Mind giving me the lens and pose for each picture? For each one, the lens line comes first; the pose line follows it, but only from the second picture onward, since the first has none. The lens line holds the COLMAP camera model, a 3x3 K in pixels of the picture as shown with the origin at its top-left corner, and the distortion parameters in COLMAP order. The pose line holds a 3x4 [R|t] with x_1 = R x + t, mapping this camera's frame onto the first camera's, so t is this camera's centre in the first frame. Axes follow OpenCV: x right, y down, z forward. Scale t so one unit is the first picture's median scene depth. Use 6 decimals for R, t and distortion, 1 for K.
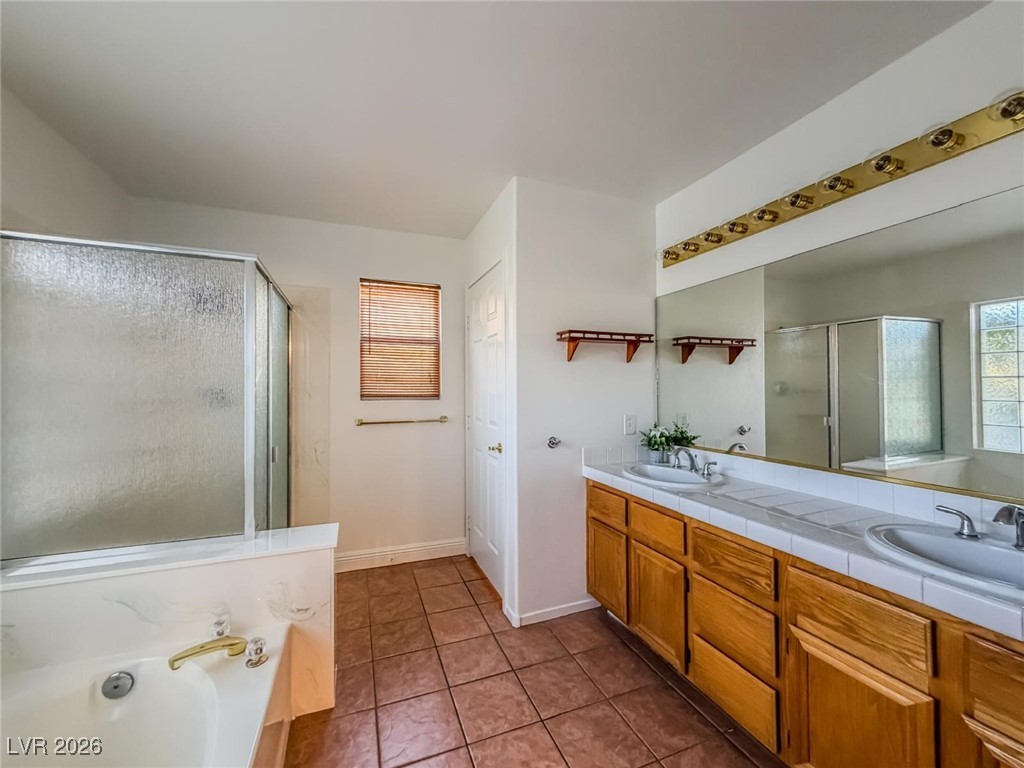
lens RADIAL K [[410.5, 0, 506.9], [0, 410.5, 386.4], [0, 0, 1]] dist [0.000311, 0.000916]
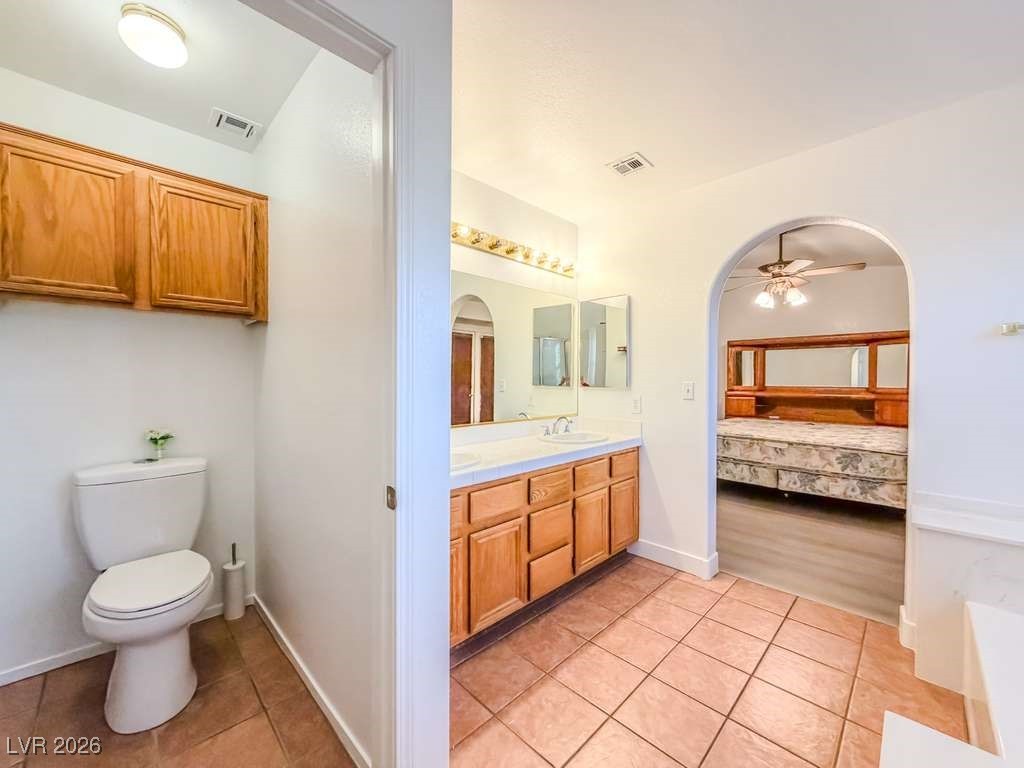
lens RADIAL K [[410.5, 0, 509.4], [0, 410.5, 381.7], [0, 0, 1]] dist [0.000311, 0.000916]
pose [[-0.402506, -0.010557, 0.915357, -0.480802], [-0.014522, 0.999881, 0.005146, 0.028796], [-0.915302, -0.011221, -0.402611, 1.136890]]
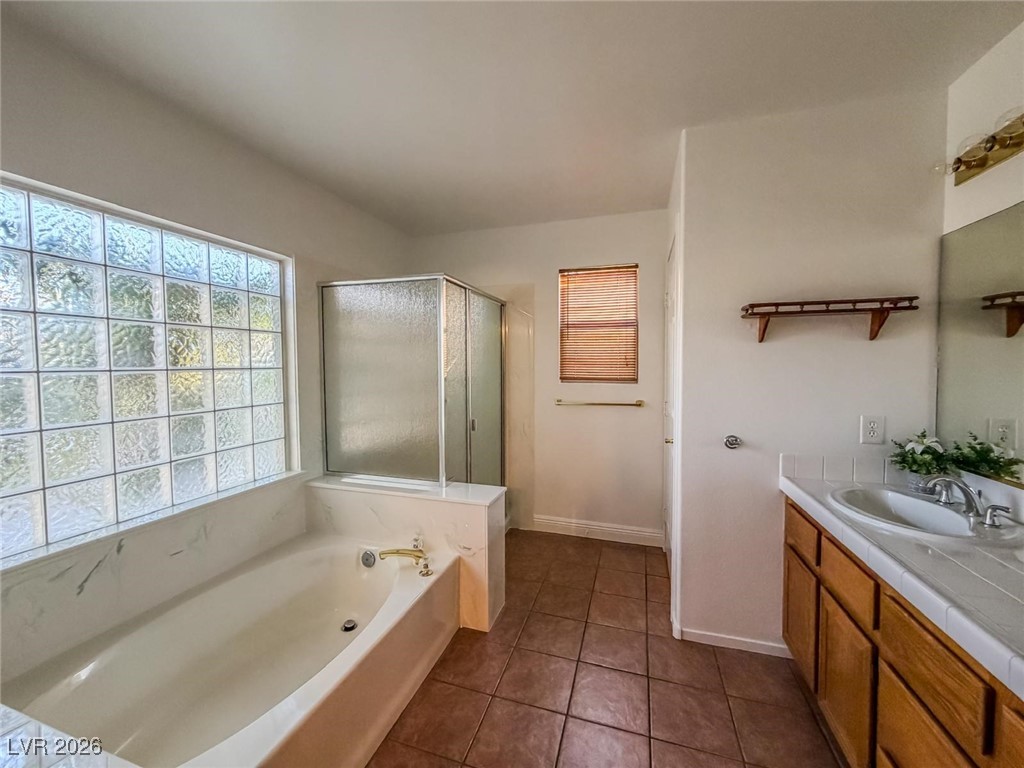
lens RADIAL K [[410.5, 0, 503.5], [0, 410.5, 383.5], [0, 0, 1]] dist [0.000311, 0.000916]
pose [[0.773839, 0.030369, -0.632653, 0.277703], [0.002693, 0.998683, 0.051233, -0.025054], [0.633376, -0.041350, 0.772739, 0.074003]]
